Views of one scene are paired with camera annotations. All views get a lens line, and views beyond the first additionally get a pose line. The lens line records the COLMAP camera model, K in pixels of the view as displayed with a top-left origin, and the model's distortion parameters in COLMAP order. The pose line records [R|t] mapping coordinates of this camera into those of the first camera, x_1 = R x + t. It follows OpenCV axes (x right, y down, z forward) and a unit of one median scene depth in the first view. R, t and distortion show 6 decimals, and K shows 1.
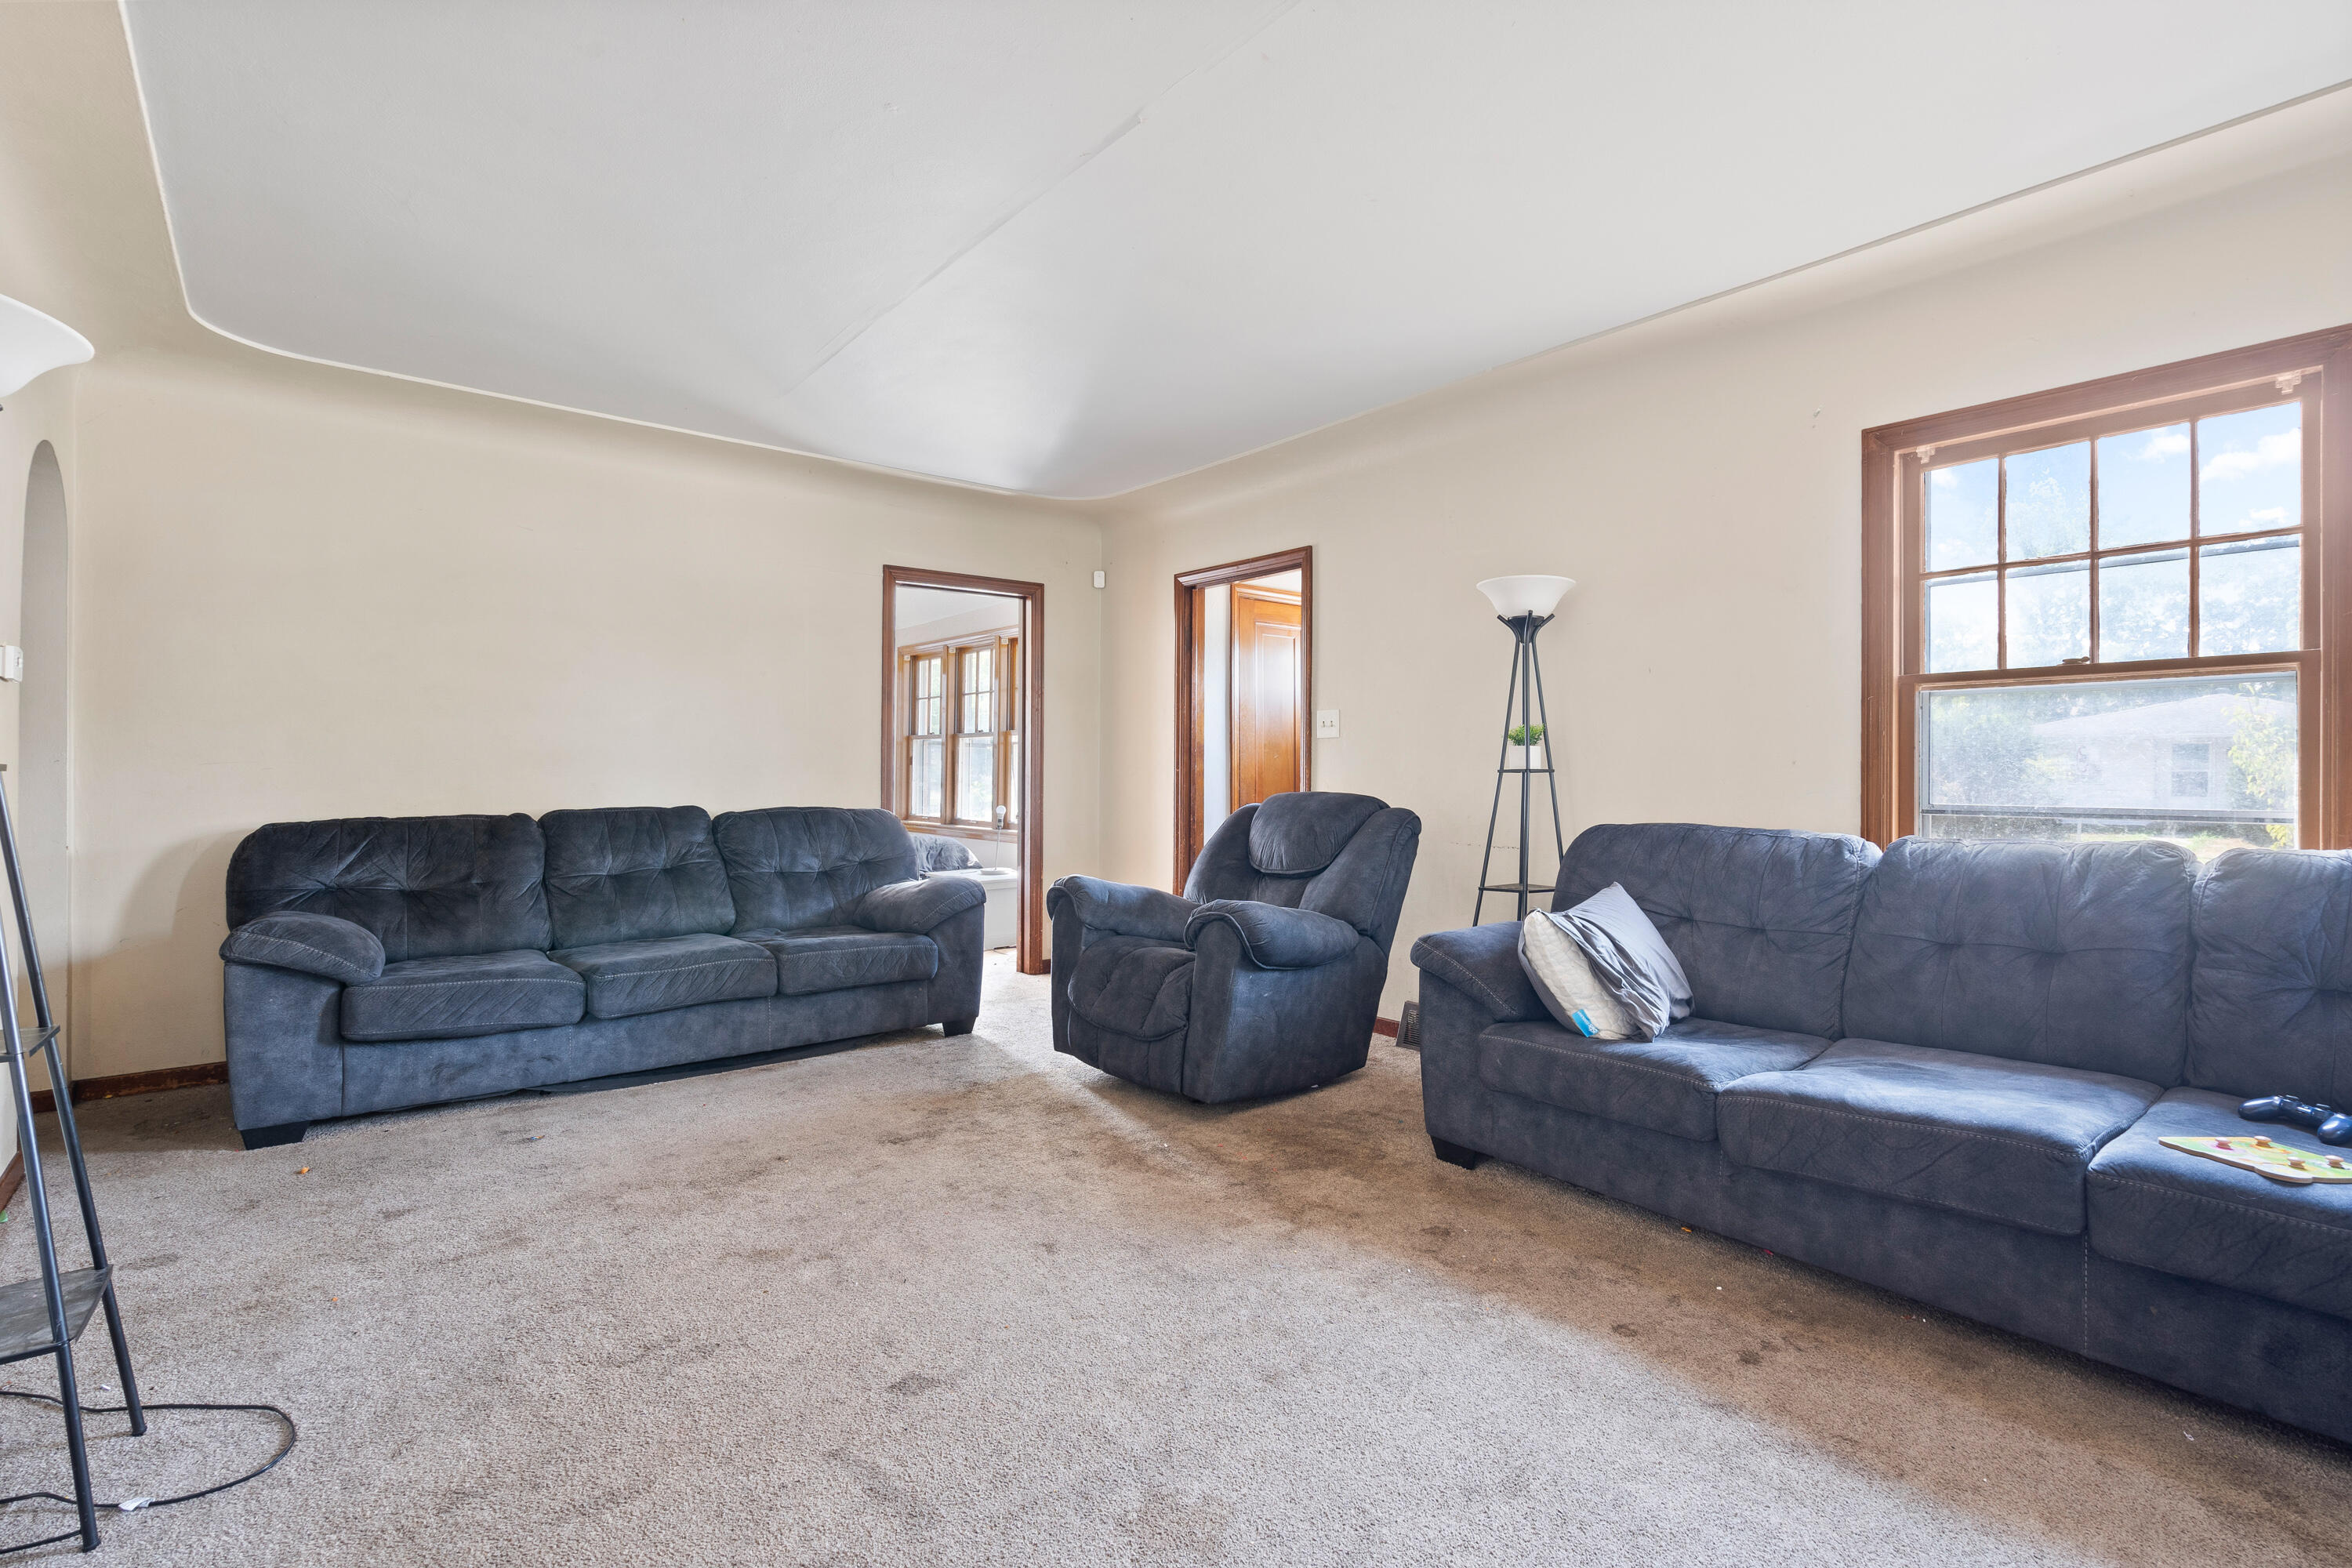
lens RADIAL K [[1088.6, 0, 1176.0], [0, 1088.6, 784.0], [0, 0, 1]] dist [-0.001852, -0.000110]
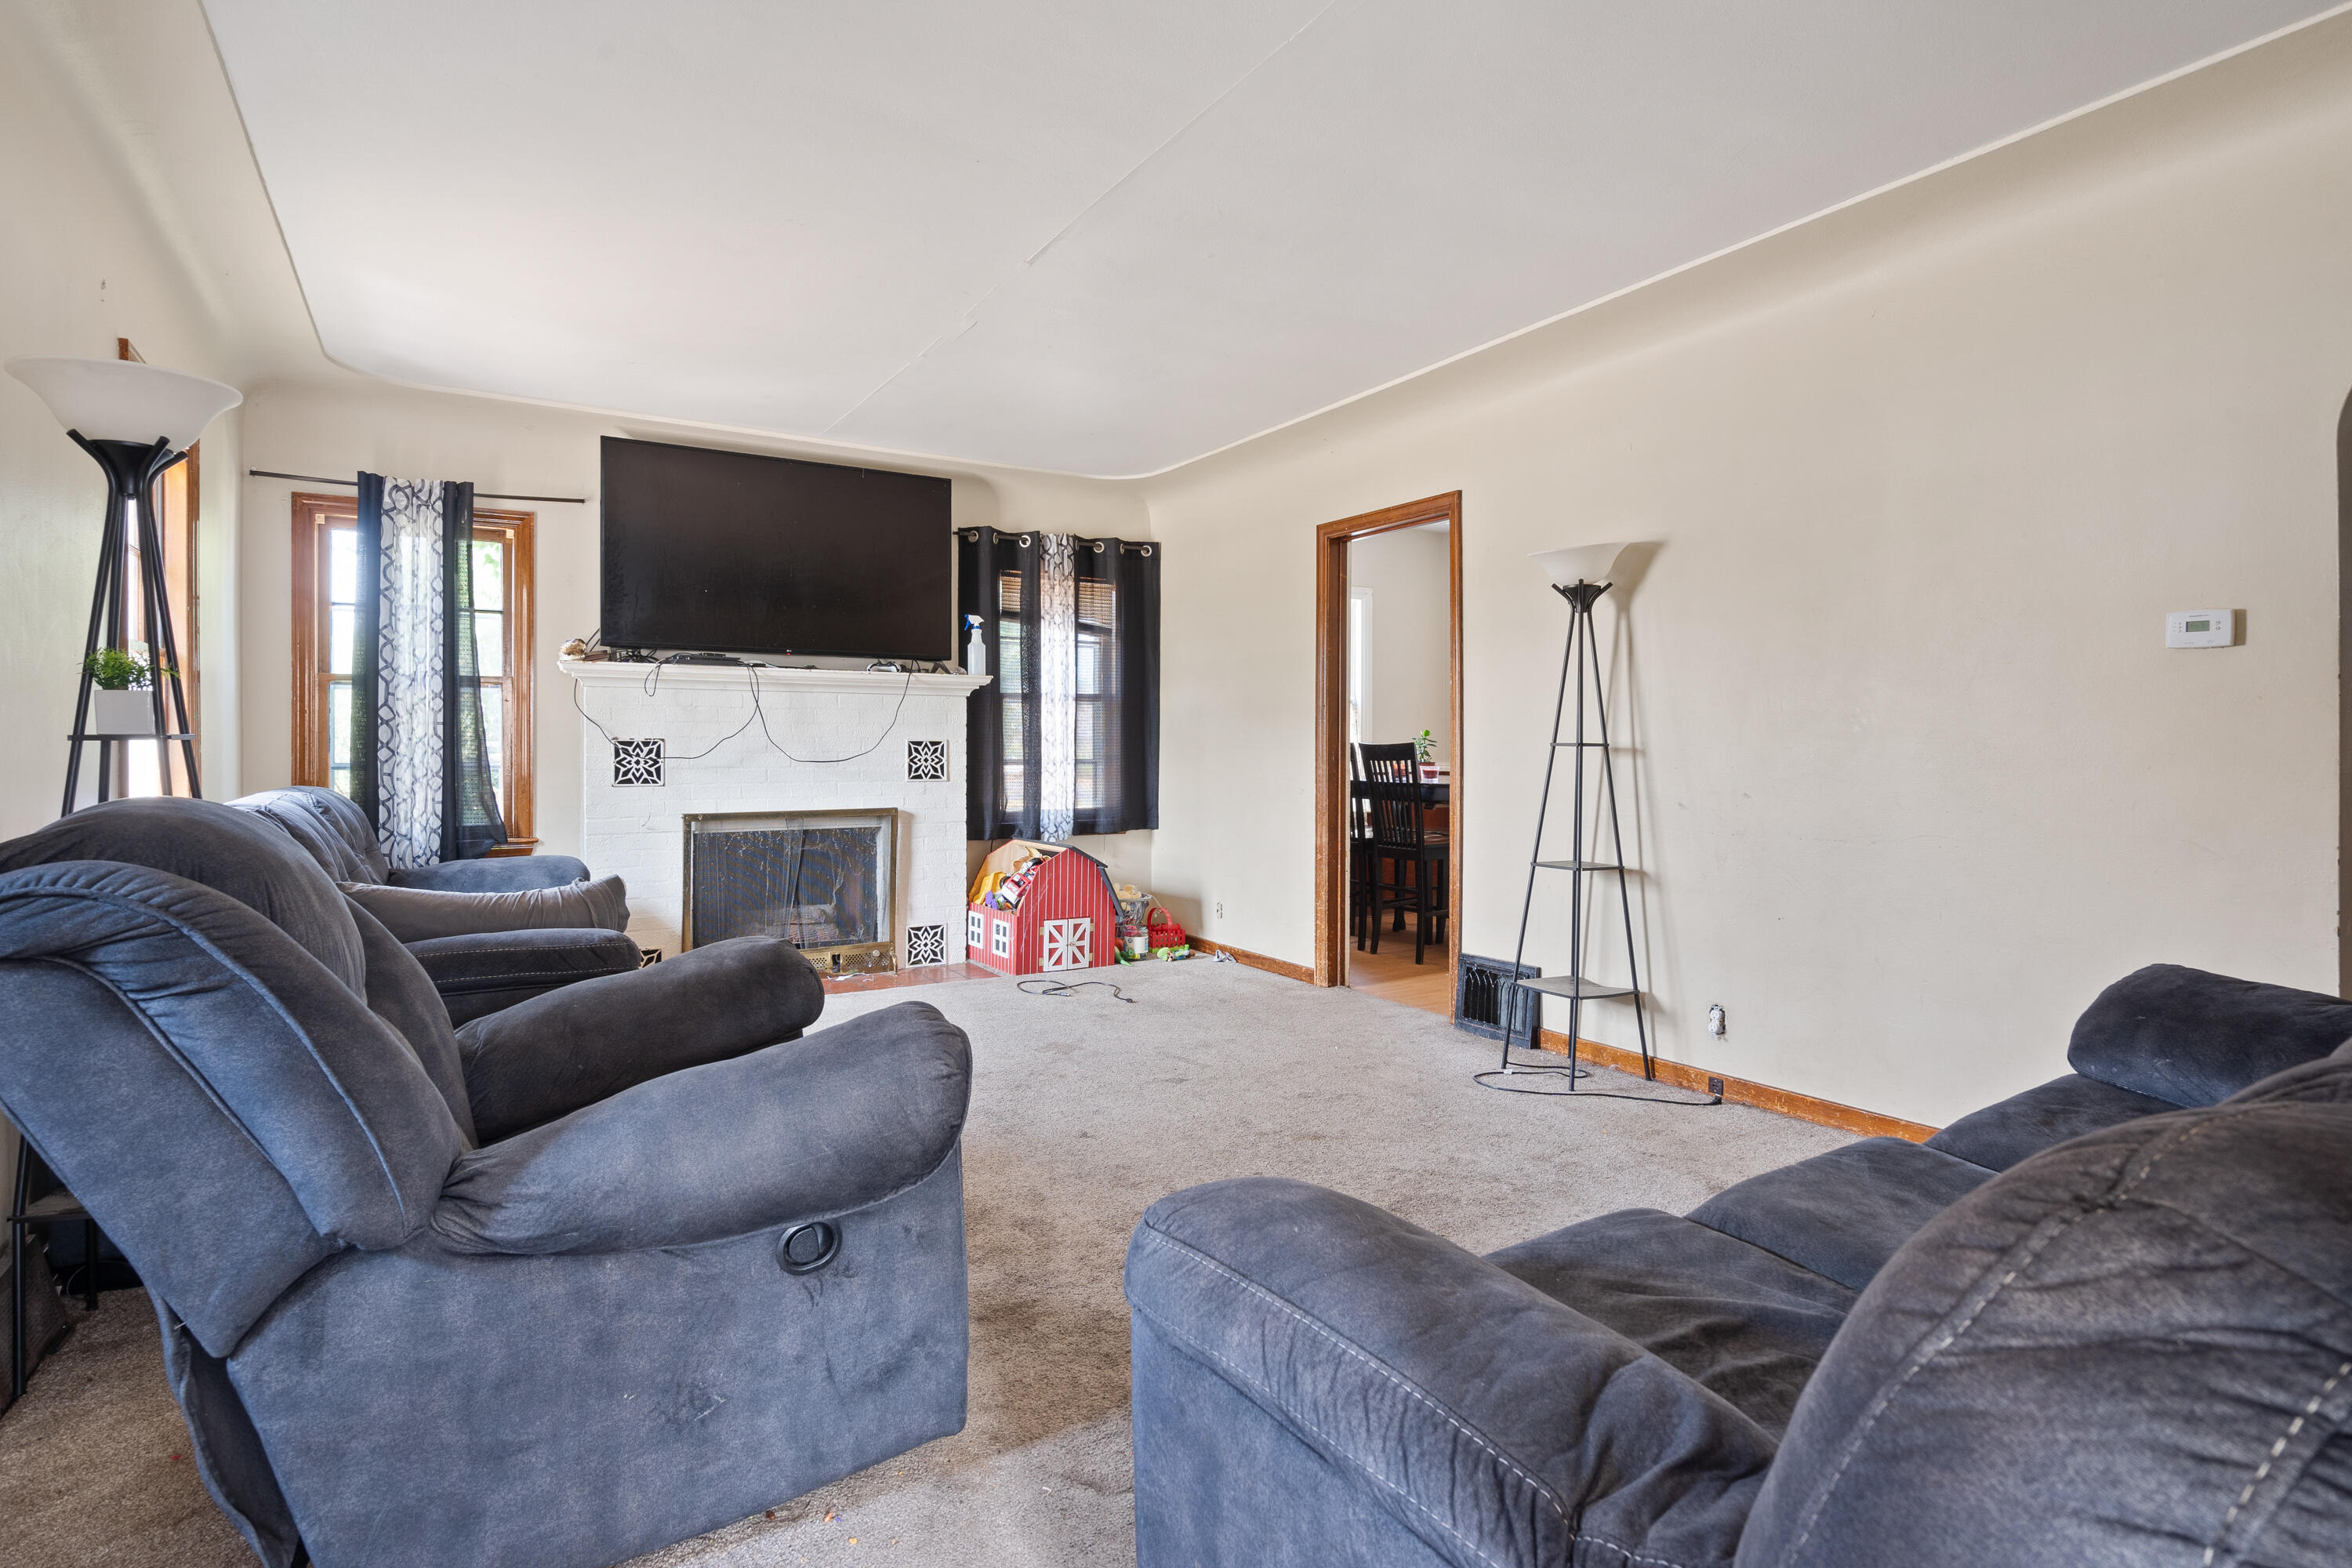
lens RADIAL K [[1189.7, 0, 1176.6], [0, 1189.7, 738.6], [0, 0, 1]] dist [0.002654, 0.000466]
pose [[-0.989937, -0.002303, 0.141487, -0.344199], [-0.001466, 0.999981, 0.006022, -0.022496], [-0.141498, 0.005754, -0.989922, 1.949377]]
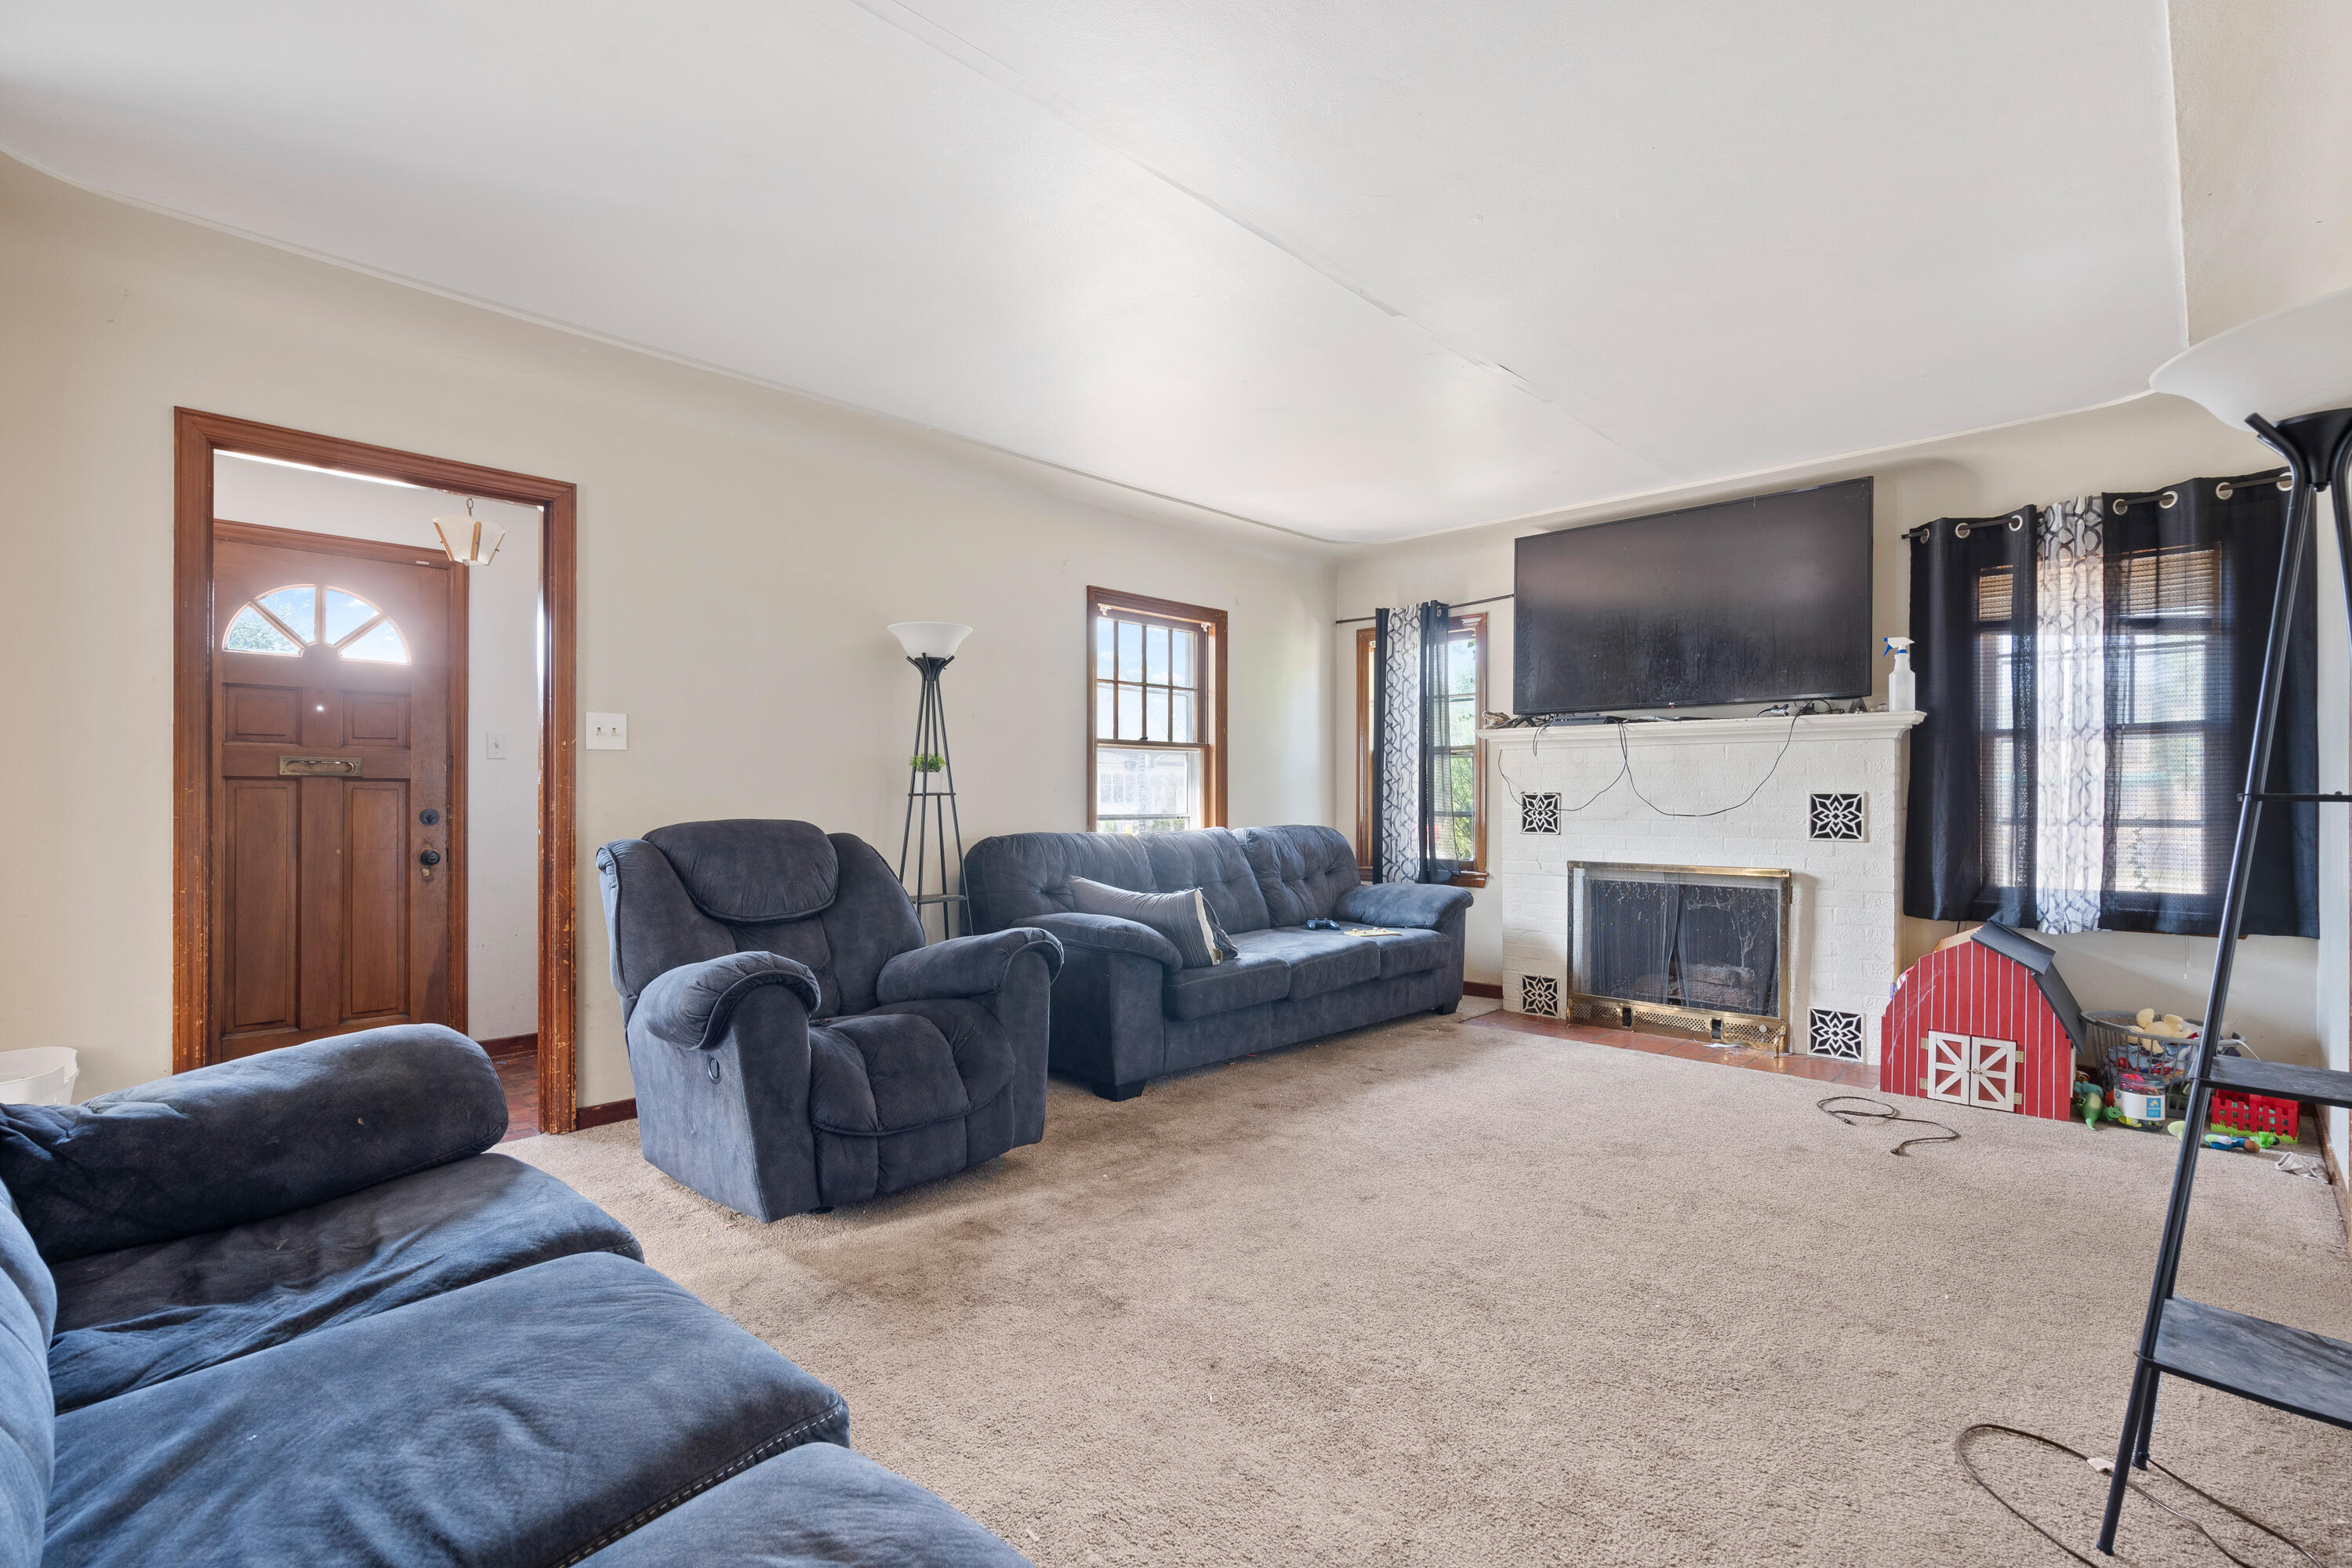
lens RADIAL K [[1072.5, 0, 1182.8], [0, 1072.5, 794.9], [0, 0, 1]] dist [-0.000791, 0.000166]
pose [[-0.119231, 0.000657, 0.992866, -1.060321], [0.008607, 0.999963, 0.000372, -0.012696], [-0.992829, 0.008590, -0.119232, 1.129784]]
